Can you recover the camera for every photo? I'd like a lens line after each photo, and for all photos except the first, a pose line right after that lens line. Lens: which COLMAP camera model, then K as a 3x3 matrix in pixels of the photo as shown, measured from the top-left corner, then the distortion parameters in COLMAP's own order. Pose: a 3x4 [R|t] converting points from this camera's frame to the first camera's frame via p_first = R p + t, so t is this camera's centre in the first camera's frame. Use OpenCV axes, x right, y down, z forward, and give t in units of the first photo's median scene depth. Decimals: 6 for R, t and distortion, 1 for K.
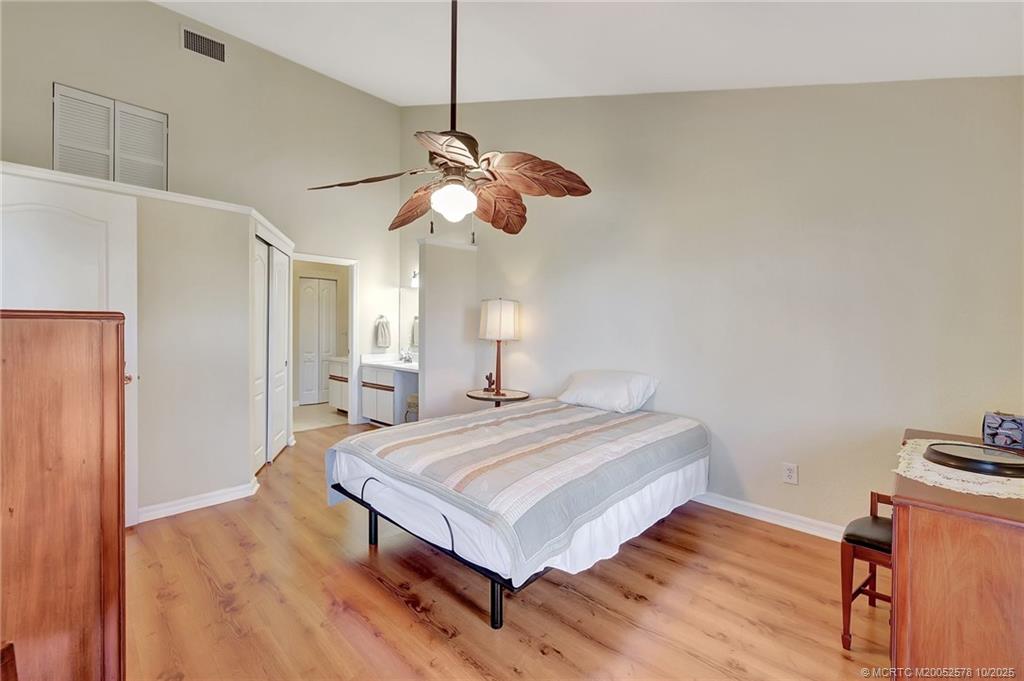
lens RADIAL K [[424.3, 0, 509.1], [0, 424.3, 330.2], [0, 0, 1]] dist [-0.002187, -0.000132]
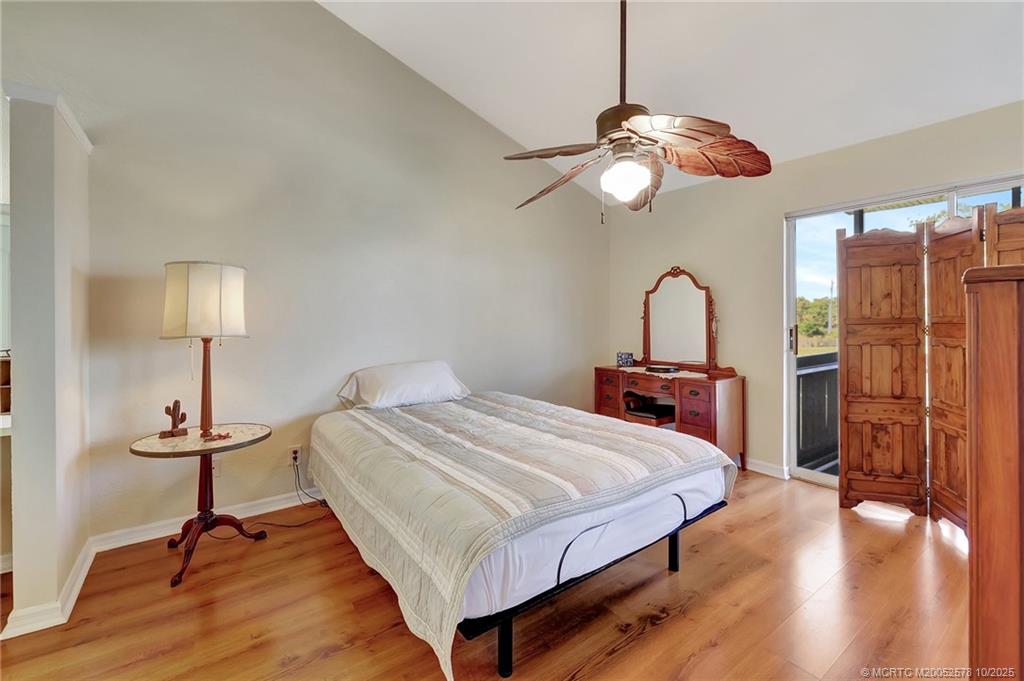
lens RADIAL K [[432.5, 0, 510.6], [0, 432.5, 321.3], [0, 0, 1]] dist [-0.000749, 0.000016]
pose [[0.179905, -0.018984, 0.983501, -0.516386], [0.013129, 0.999771, 0.016896, -0.002943], [-0.983596, 0.009873, 0.180113, 0.498549]]
